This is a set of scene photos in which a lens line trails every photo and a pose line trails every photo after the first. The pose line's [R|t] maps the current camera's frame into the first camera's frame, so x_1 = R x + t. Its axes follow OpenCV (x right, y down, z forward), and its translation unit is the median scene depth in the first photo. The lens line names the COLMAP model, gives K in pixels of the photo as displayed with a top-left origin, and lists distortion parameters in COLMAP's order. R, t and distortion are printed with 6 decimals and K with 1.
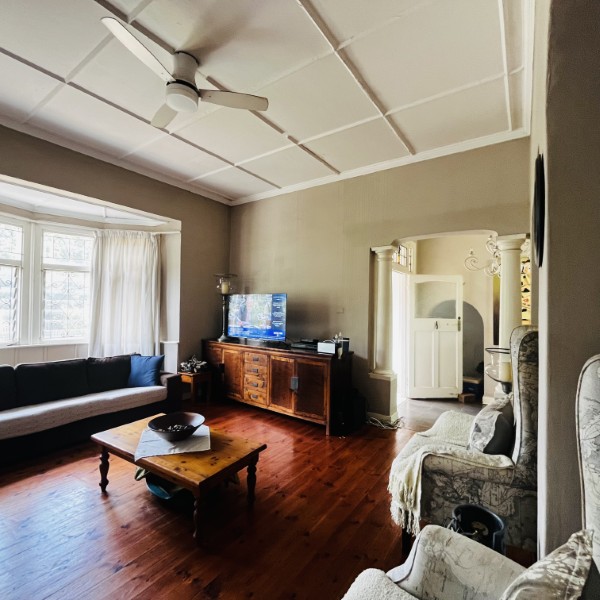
lens RADIAL K [[325.7, 0, 299.2], [0, 325.7, 299.1], [0, 0, 1]] dist [-0.002322, -0.000422]
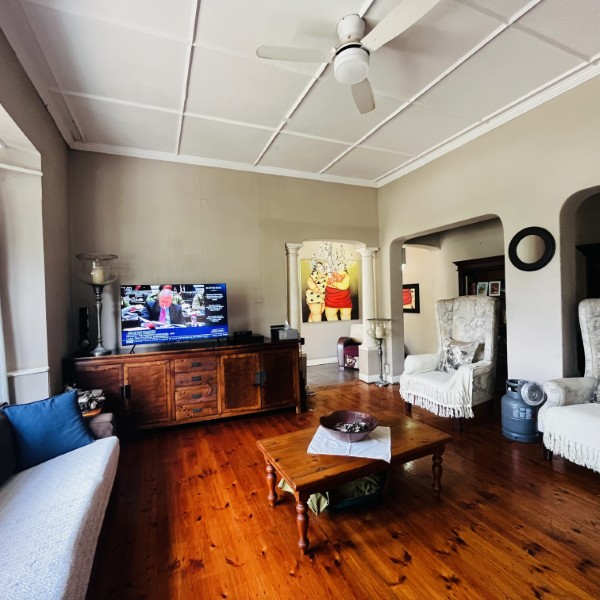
lens RADIAL K [[325.7, 0, 299.2], [0, 325.7, 299.1], [0, 0, 1]] dist [-0.002322, -0.000422]
pose [[0.522025, -0.032132, 0.852324, -0.671235], [0.018035, 0.999483, 0.026634, 0.005224], [-0.852739, 0.001468, 0.522335, 0.353132]]
